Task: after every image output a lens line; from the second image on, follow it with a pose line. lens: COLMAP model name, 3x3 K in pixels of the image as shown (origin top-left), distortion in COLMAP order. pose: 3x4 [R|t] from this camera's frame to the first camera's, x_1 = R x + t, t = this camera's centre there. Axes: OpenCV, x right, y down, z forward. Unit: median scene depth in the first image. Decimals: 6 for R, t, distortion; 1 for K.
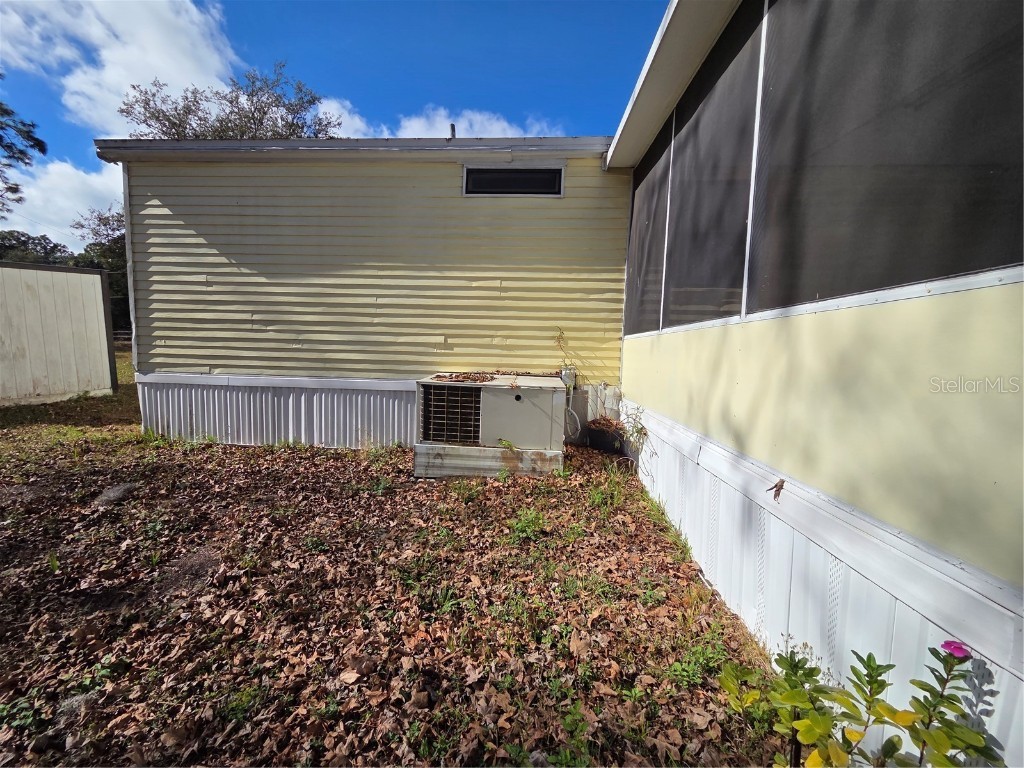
lens RADIAL K [[418.0, 0, 514.1], [0, 418.0, 385.7], [0, 0, 1]] dist [0.004741, -0.001363]
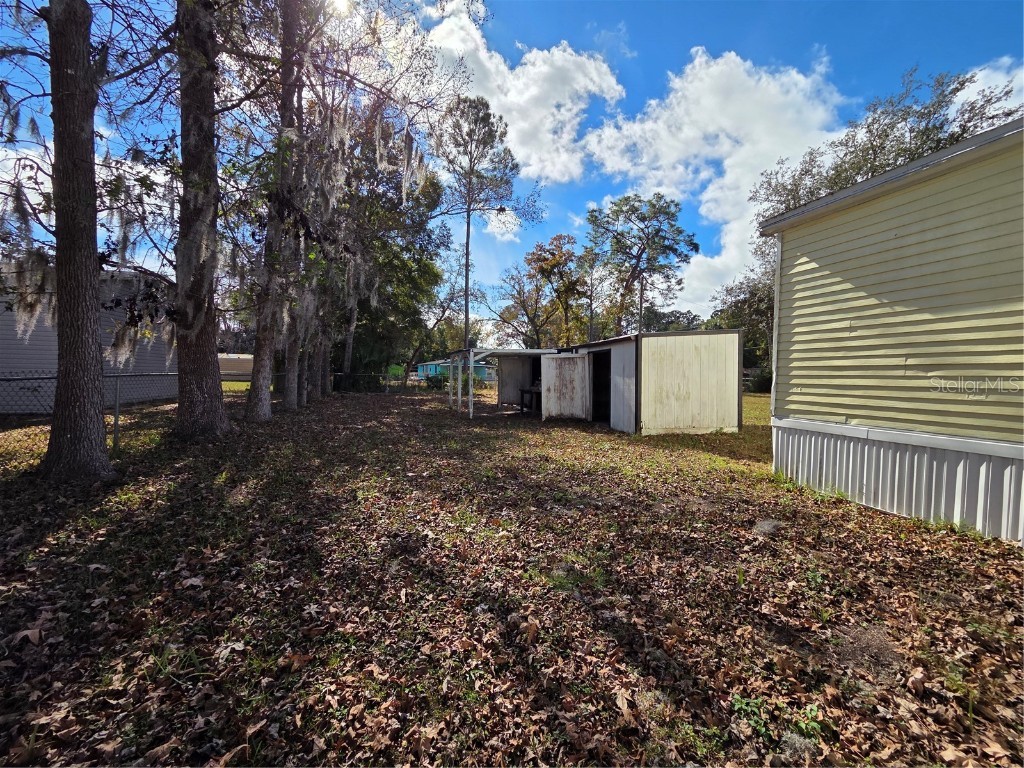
lens RADIAL K [[418.0, 0, 508.1], [0, 418.0, 386.4], [0, 0, 1]] dist [0.004741, -0.001363]
pose [[0.349764, 0.006421, -0.936816, -0.129780], [-0.105466, 0.993890, -0.032564, -0.001898], [0.930882, 0.110192, 0.348304, -0.046044]]
